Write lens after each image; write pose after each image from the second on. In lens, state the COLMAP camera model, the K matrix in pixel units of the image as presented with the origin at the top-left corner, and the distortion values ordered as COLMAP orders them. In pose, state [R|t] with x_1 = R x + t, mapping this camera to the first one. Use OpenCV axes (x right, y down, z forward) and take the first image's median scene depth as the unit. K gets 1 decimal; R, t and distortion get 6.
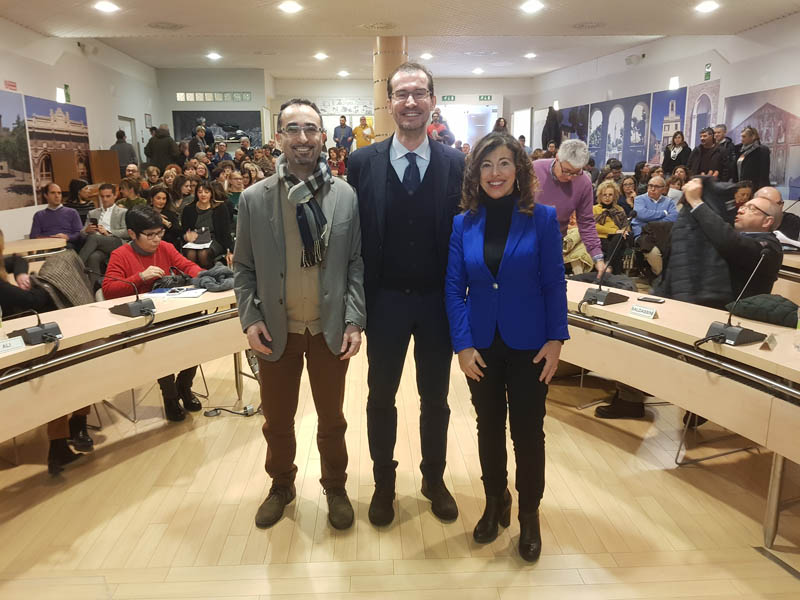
lens RADIAL K [[618.9, 0, 394.6], [0, 618.9, 300.8], [0, 0, 1]] dist [0.047441, -0.071743]
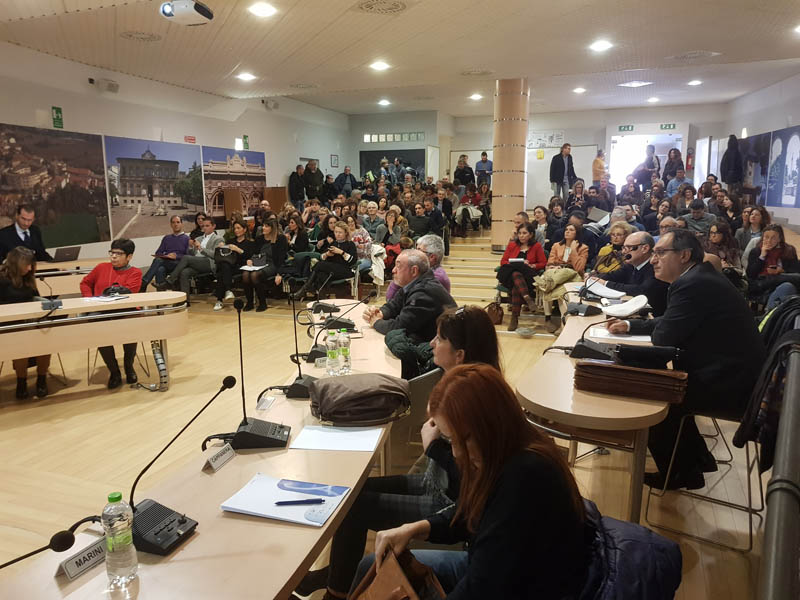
lens RADIAL K [[623.9, 0, 402.1], [0, 623.9, 319.4], [0, 0, 1]] dist [0.036671, -0.077444]
pose [[0.921183, 0.076380, -0.381559, 0.224722], [-0.083273, 0.996526, -0.001560, -0.000933], [0.380114, 0.033211, 0.924343, -0.028695]]
